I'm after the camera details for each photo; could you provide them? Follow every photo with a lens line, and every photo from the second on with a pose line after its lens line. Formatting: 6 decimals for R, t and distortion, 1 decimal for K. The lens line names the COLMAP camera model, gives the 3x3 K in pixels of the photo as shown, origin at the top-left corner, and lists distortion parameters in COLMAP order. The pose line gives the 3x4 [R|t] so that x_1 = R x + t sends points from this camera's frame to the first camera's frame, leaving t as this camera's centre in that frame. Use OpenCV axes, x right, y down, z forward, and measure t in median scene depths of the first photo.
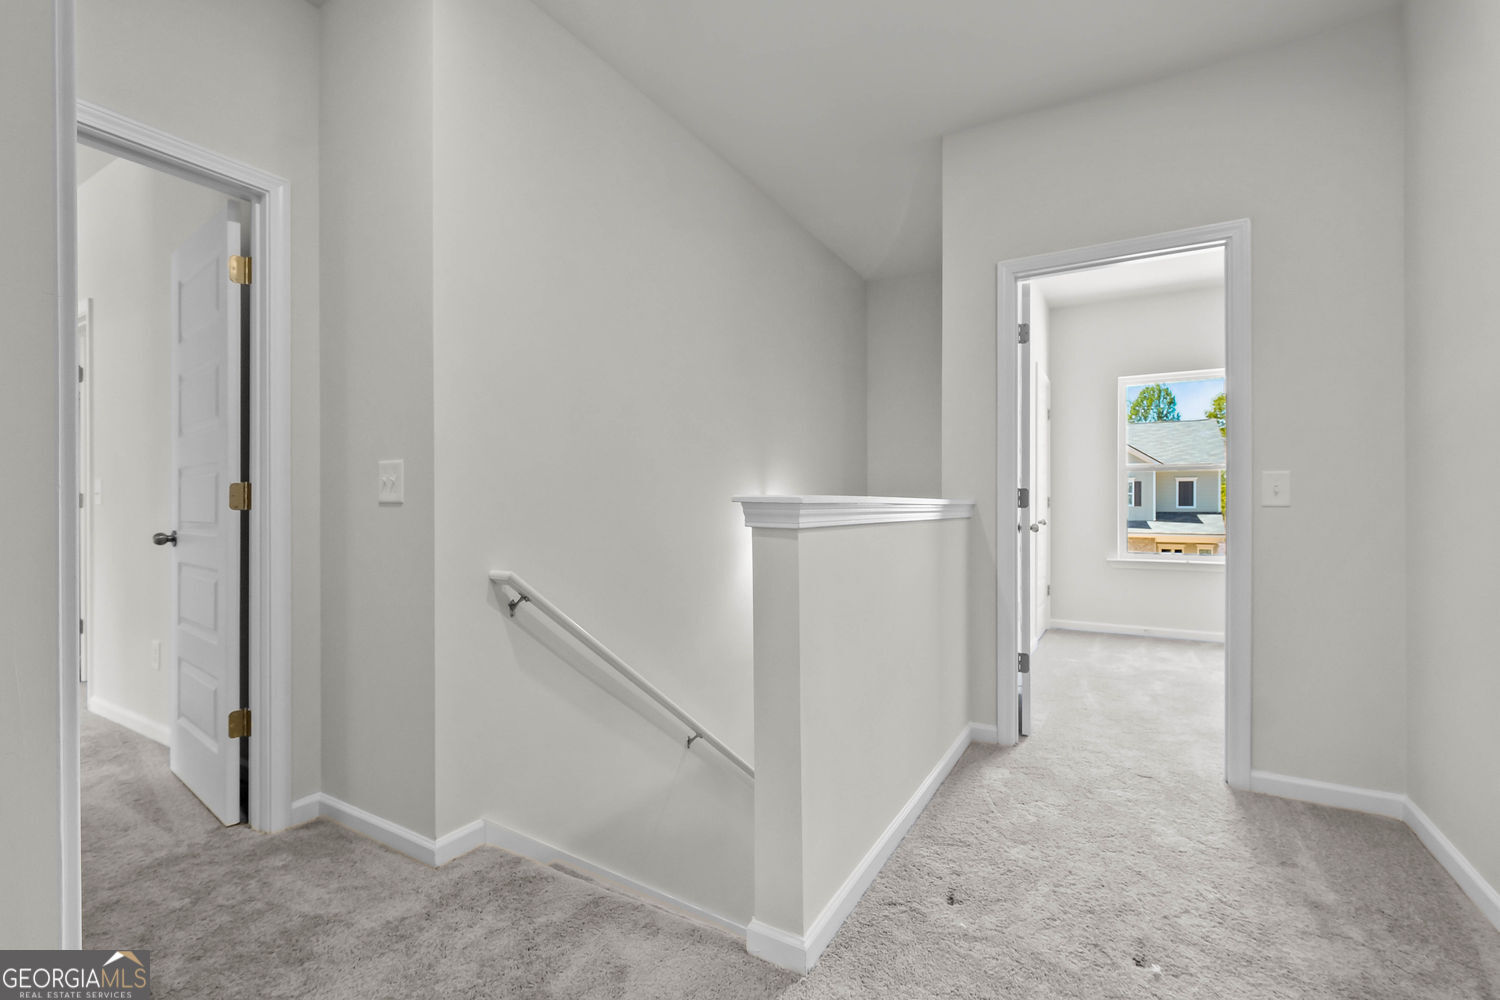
lens RADIAL K [[657.8, 0, 746.4], [0, 657.8, 504.7], [0, 0, 1]] dist [-0.002204, 0.000305]
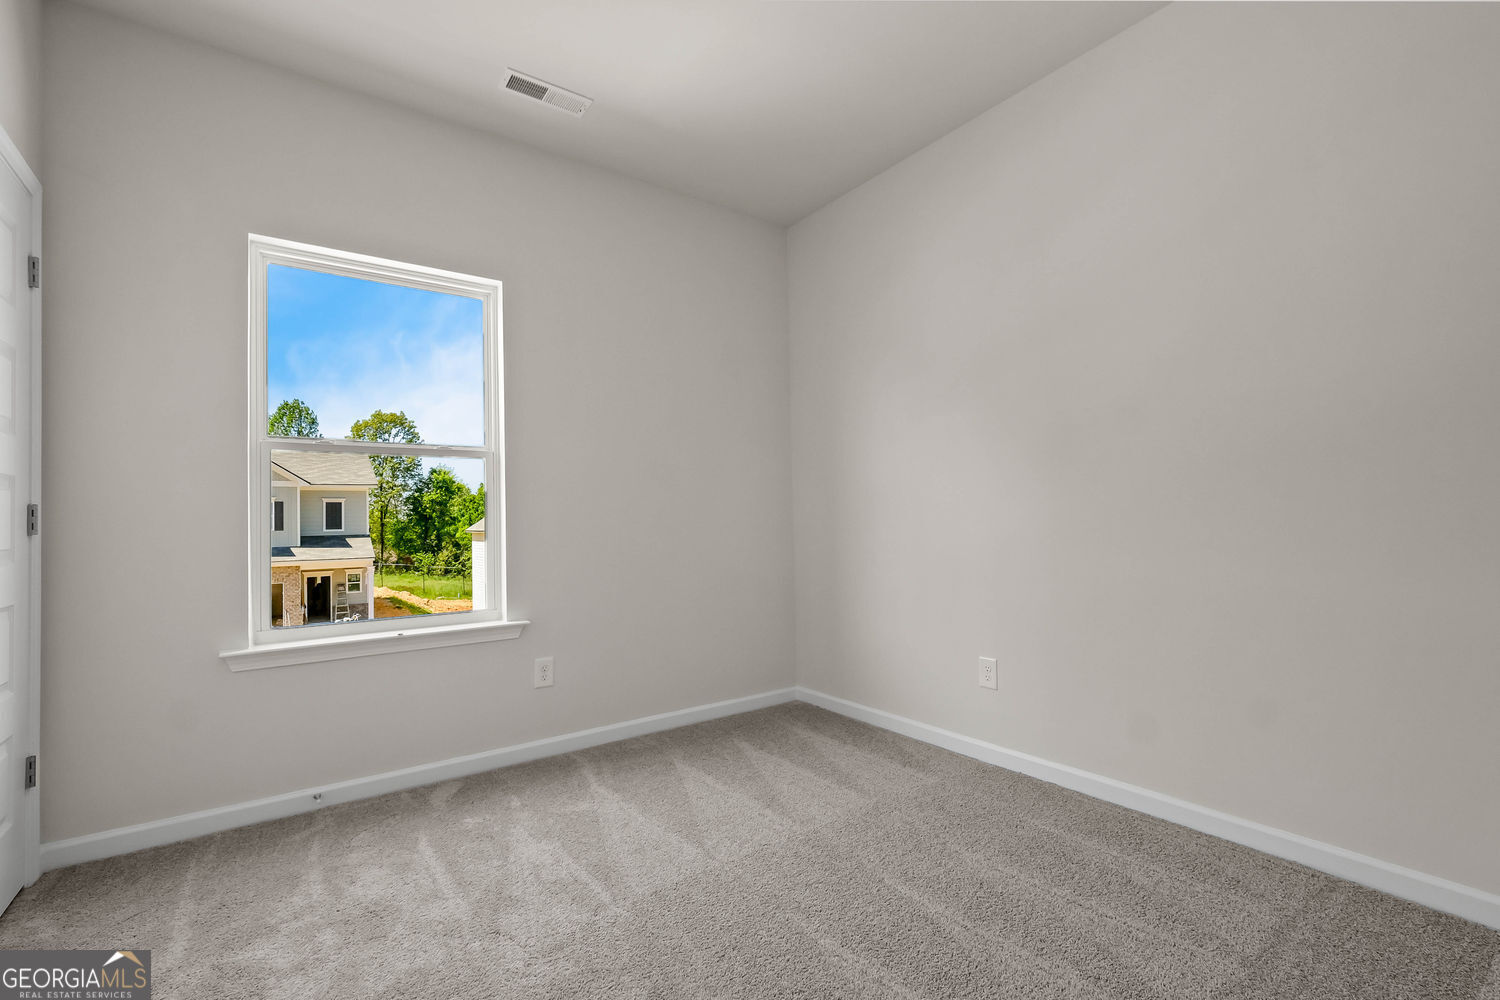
lens RADIAL K [[657.8, 0, 746.4], [0, 657.8, 504.7], [0, 0, 1]] dist [-0.002204, 0.000305]
pose [[0.401824, 0.010127, 0.915661, 0.057300], [0.023556, 0.999494, -0.021391, 0.001101], [-0.915414, 0.030165, 0.401382, 0.099946]]
